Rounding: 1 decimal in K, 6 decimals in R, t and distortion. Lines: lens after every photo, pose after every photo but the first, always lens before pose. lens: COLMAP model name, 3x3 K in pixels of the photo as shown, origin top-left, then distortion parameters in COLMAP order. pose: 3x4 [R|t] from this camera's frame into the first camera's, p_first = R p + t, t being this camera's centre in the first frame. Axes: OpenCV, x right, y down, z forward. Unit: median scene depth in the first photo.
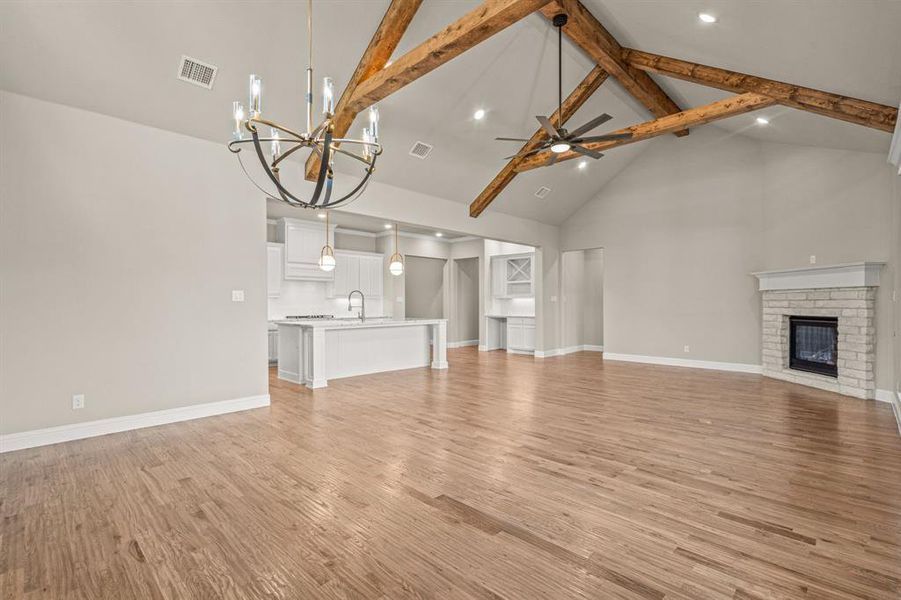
lens RADIAL K [[413.2, 0, 452.4], [0, 413.2, 302.7], [0, 0, 1]] dist [-0.001708, 0.000158]
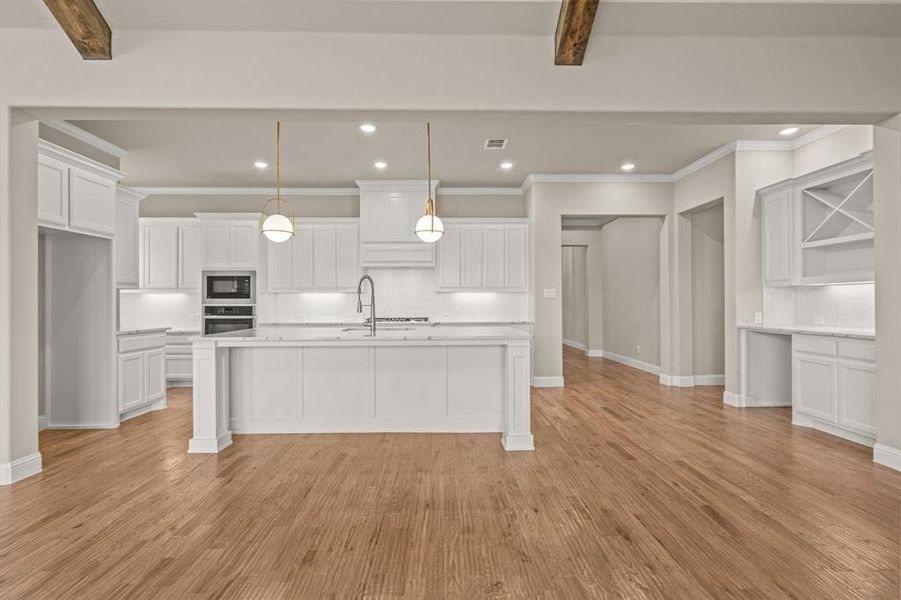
lens RADIAL K [[407.9, 0, 451.1], [0, 407.9, 304.4], [0, 0, 1]] dist [-0.000570, 0.000113]
pose [[0.717836, 0.001897, -0.696210, 0.205466], [0.003801, 0.999971, 0.006644, 0.005016], [0.696202, -0.007415, 0.717808, 0.596048]]
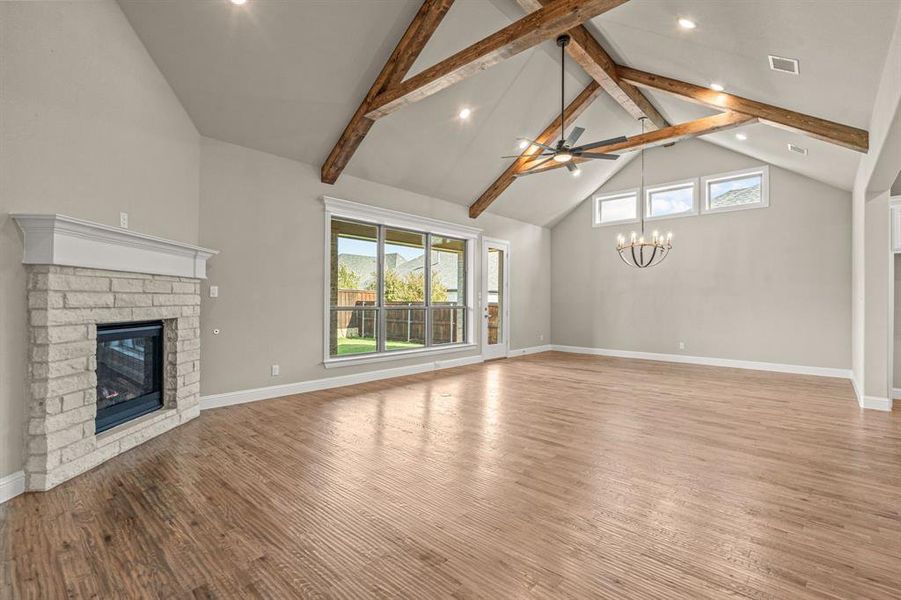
lens RADIAL K [[409.0, 0, 450.5], [0, 409.0, 300.0], [0, 0, 1]] dist [-0.003420, -0.000077]
pose [[-0.999296, -0.003100, -0.037383, 0.324206], [-0.002869, 0.999977, -0.006224, 0.003938], [0.037401, -0.006113, -0.999282, 1.122074]]
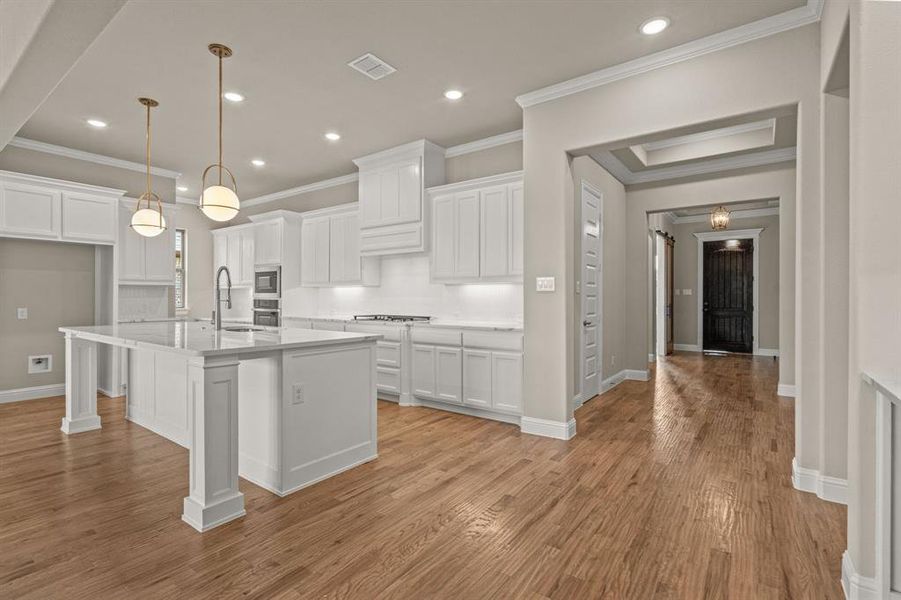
lens RADIAL K [[422.6, 0, 450.5], [0, 422.6, 300.0], [0, 0, 1]] dist [-0.000592, -0.000127]
pose [[0.139995, 0.010077, -0.990101, 0.263951], [-0.000668, 0.999949, 0.010082, 0.003516], [0.990152, -0.000750, 0.139994, 1.044941]]
